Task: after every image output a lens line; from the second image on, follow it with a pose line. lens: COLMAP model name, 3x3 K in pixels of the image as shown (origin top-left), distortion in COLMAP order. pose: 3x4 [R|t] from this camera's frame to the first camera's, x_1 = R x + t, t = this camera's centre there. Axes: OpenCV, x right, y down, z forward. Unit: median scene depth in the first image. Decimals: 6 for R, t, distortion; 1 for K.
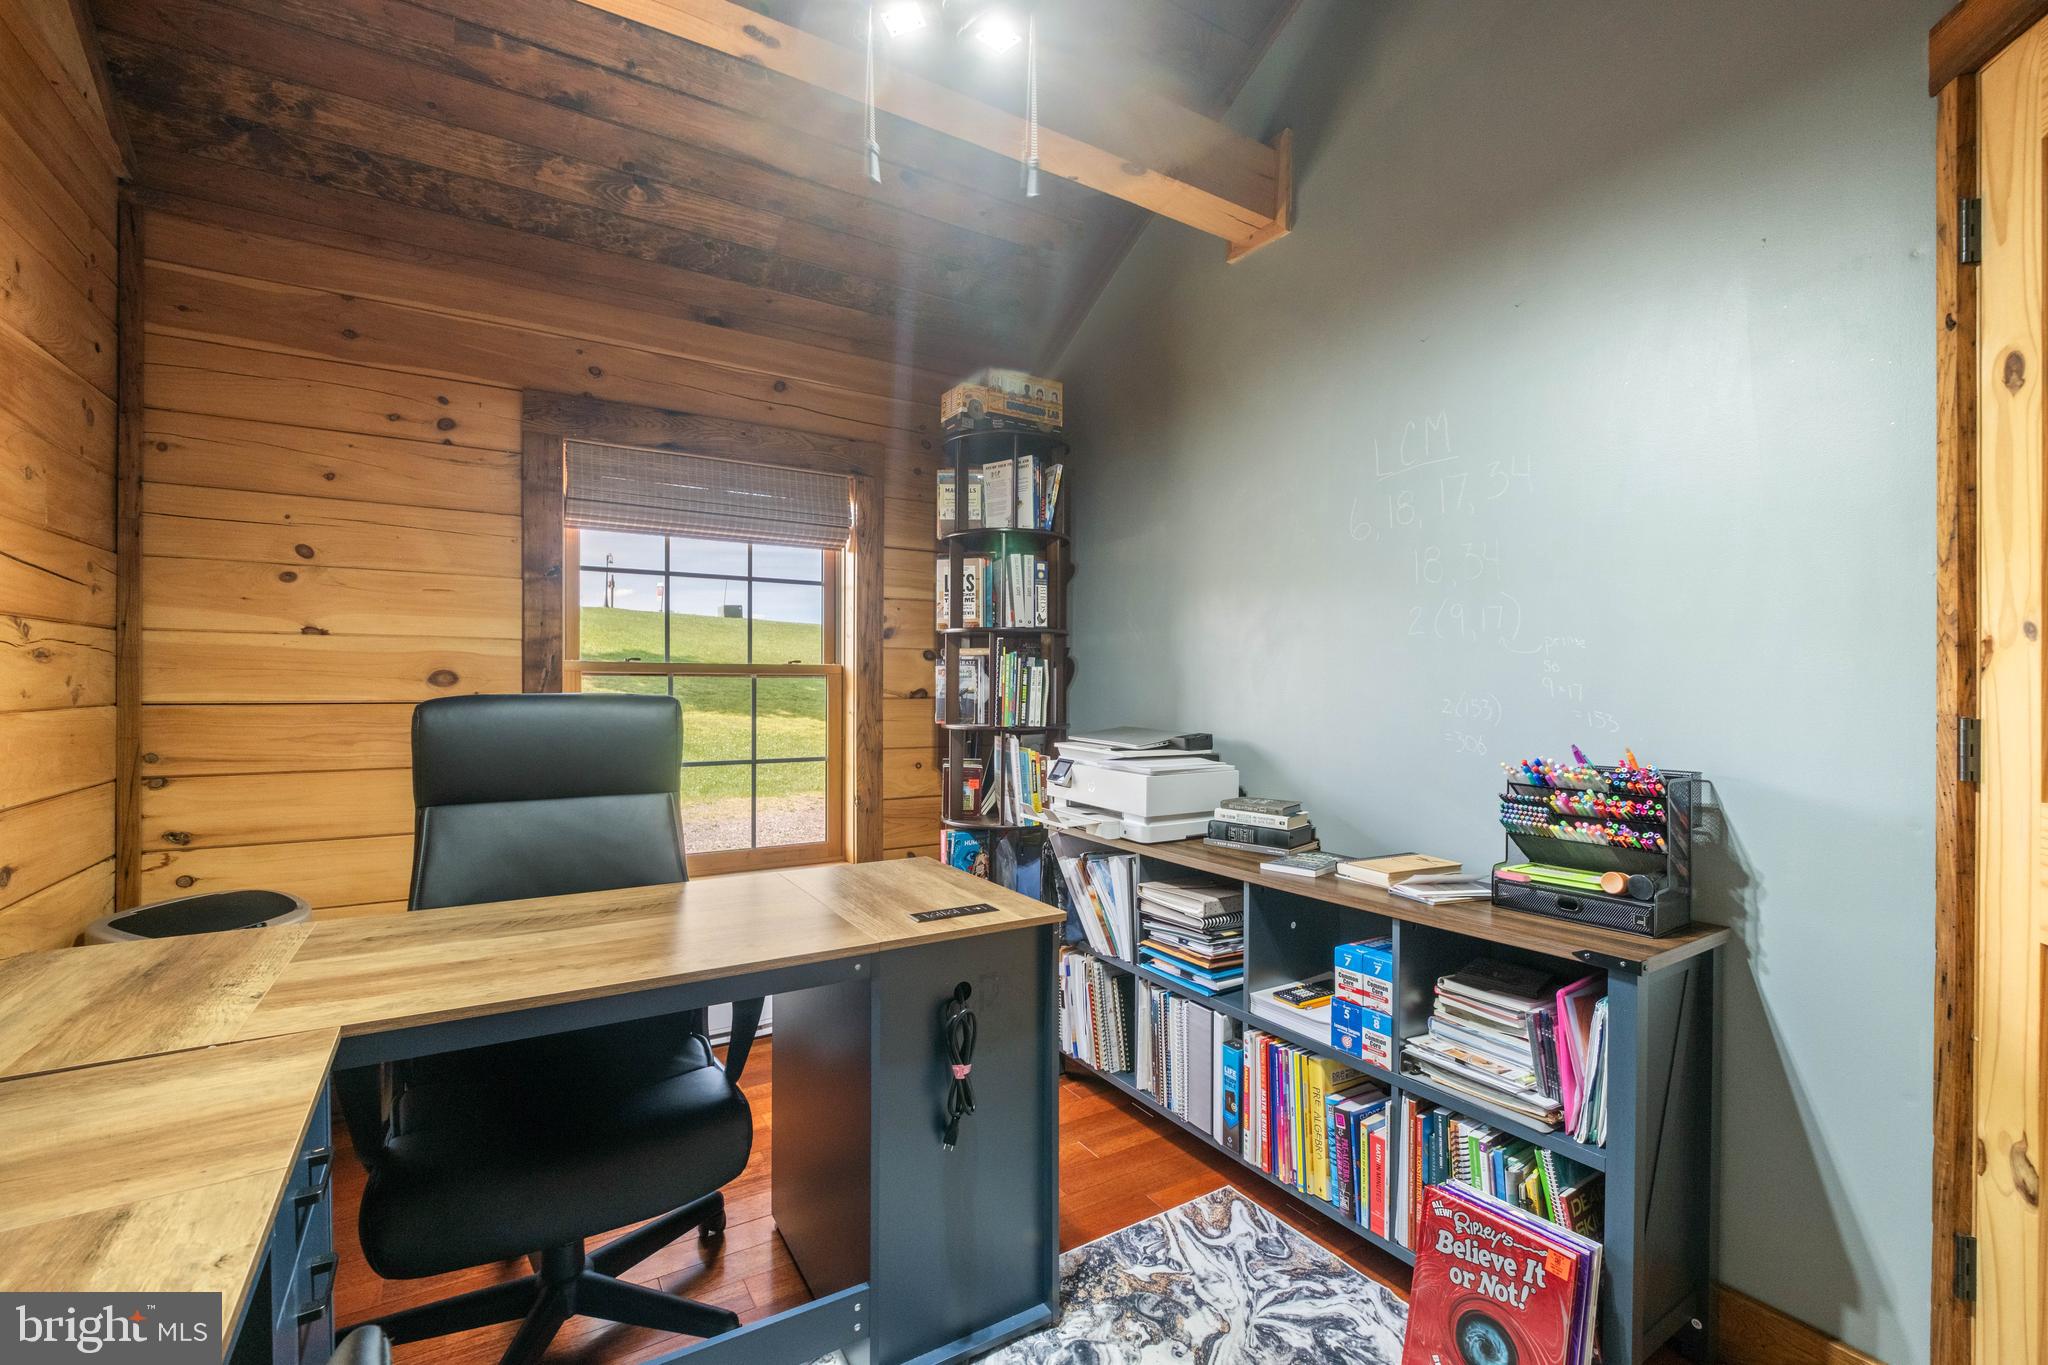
lens RADIAL K [[890.8, 0, 1021.9], [0, 890.8, 686.0], [0, 0, 1]] dist [-0.001021, -0.001772]
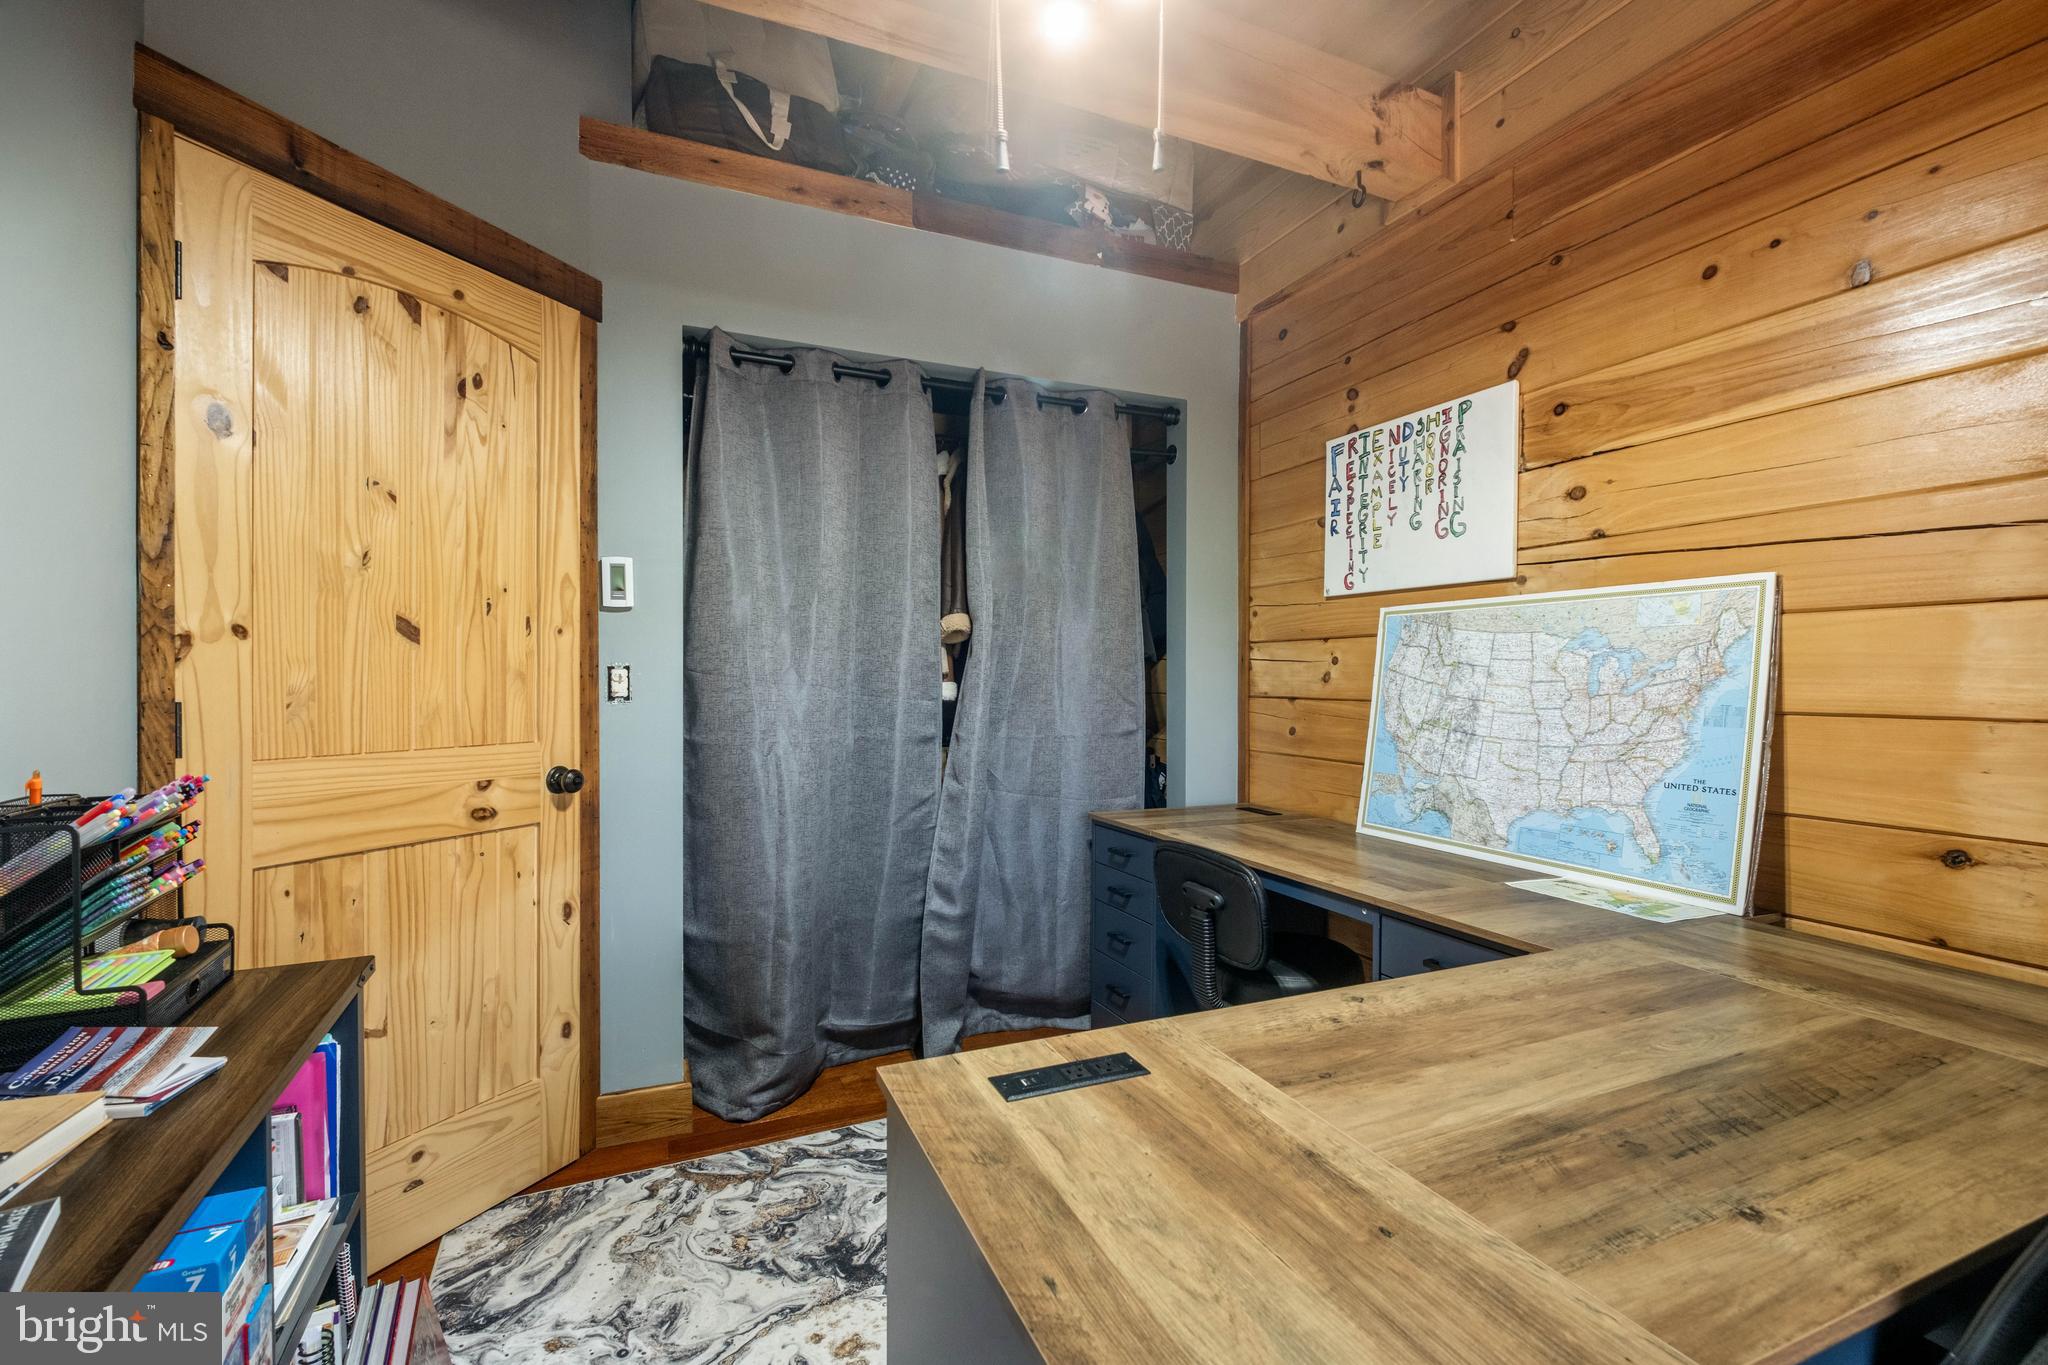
lens RADIAL K [[890.8, 0, 1021.4], [0, 890.8, 680.0], [0, 0, 1]] dist [-0.001021, -0.001772]
pose [[-0.990032, -0.006837, 0.140680, -0.151589], [-0.005433, 0.999932, 0.010360, -0.008786], [-0.140741, 0.009492, -0.990001, 1.908337]]
